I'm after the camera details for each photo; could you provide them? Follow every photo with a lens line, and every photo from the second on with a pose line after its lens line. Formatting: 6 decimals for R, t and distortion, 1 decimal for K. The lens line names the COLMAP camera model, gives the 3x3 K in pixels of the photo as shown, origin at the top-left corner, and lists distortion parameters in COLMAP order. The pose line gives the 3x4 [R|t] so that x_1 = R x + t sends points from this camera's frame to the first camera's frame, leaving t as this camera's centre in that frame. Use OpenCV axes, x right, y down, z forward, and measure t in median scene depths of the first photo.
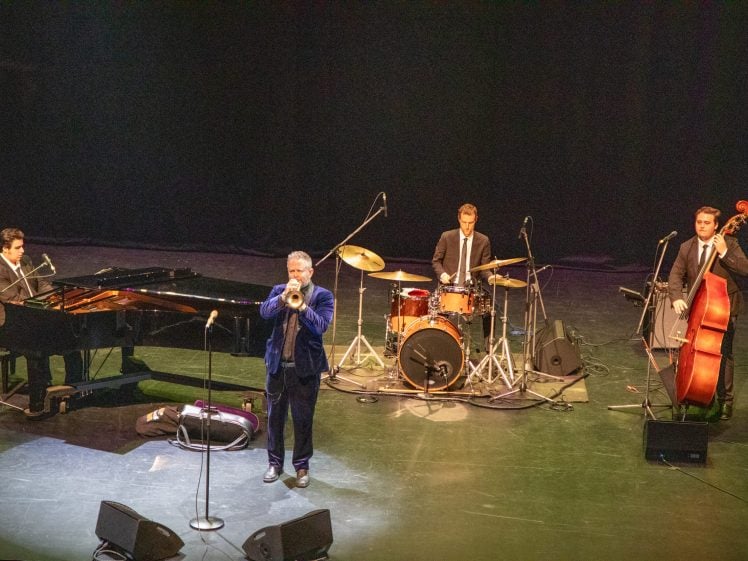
lens RADIAL K [[1493.9, 0, 374.0], [0, 1493.9, 280.5], [0, 0, 1]] dist [0.176673, 0.096033]
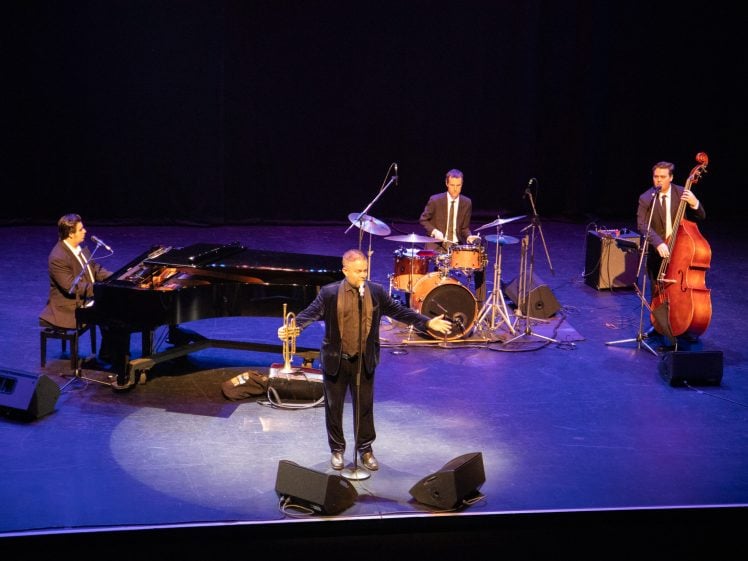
lens RADIAL K [[1370.3, 0, 374.0], [0, 1370.3, 280.5], [0, 0, 1]] dist [0.146510, -0.004155]
pose [[0.982892, -0.061707, 0.173541, -0.192269], [0.055901, 0.997707, 0.038149, -0.012363], [-0.175497, -0.027796, 0.984087, 0.009993]]
